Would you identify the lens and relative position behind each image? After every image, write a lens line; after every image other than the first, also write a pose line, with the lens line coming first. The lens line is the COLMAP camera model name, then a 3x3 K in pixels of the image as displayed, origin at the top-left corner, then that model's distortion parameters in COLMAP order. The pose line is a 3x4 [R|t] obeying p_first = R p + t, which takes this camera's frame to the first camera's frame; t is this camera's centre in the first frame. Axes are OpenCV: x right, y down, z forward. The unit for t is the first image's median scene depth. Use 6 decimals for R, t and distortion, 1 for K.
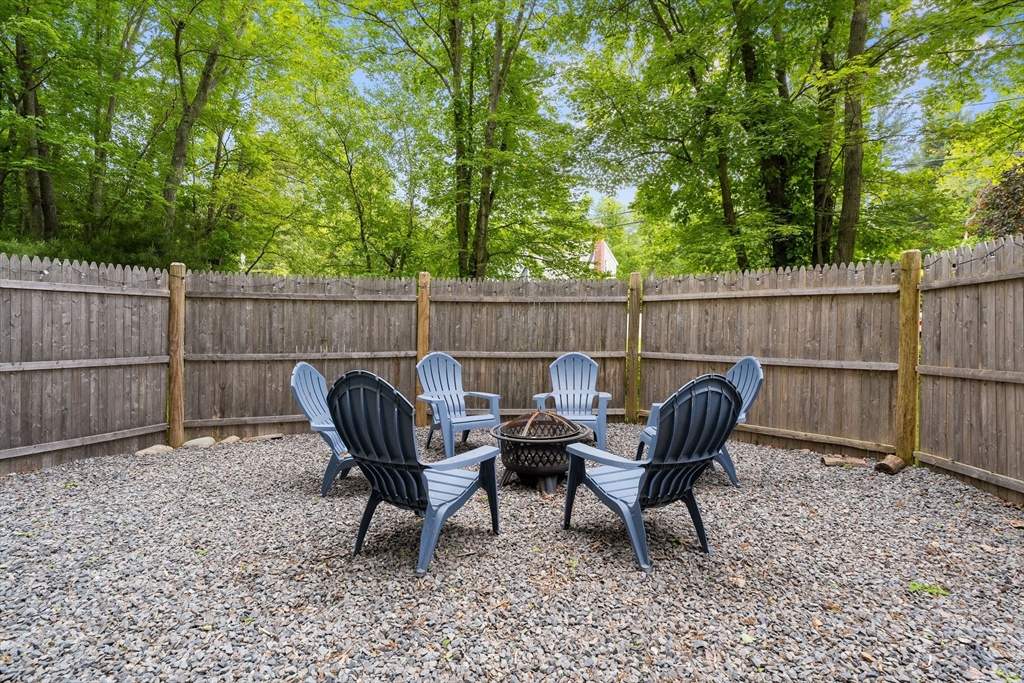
lens RADIAL K [[512.3, 0, 513.4], [0, 512.3, 336.9], [0, 0, 1]] dist [-0.004328, 0.000703]
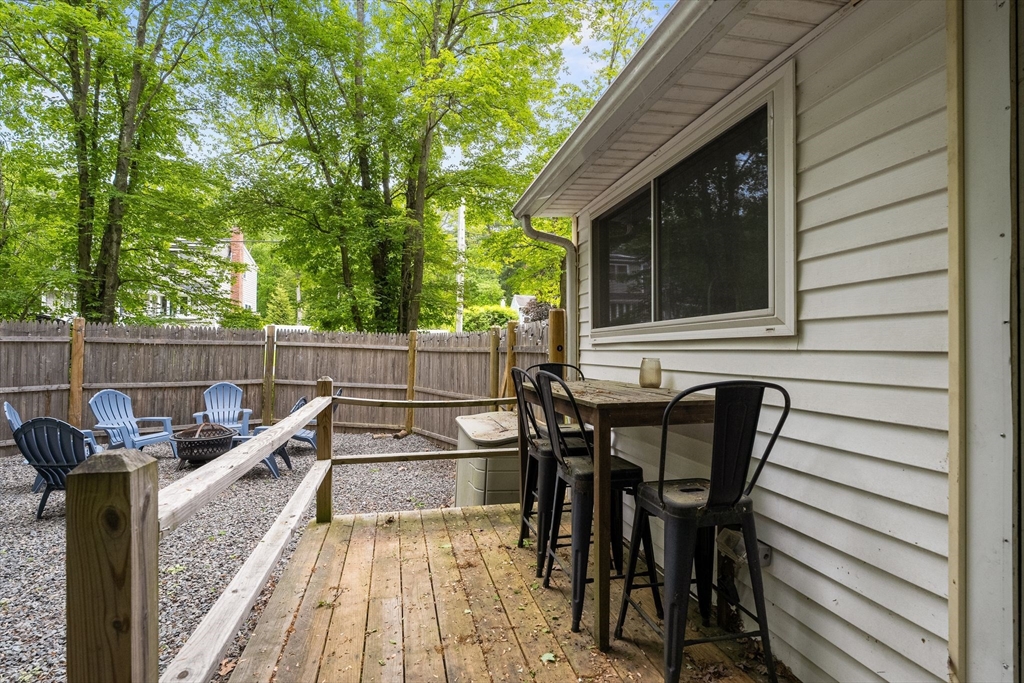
lens RADIAL K [[512.3, 0, 517.3], [0, 512.3, 338.7], [0, 0, 1]] dist [-0.004328, 0.000703]
pose [[0.783005, 0.017327, 0.621774, -0.118804], [-0.008359, 0.999815, -0.017336, -0.067310], [-0.621959, 0.008377, 0.783005, -0.577047]]
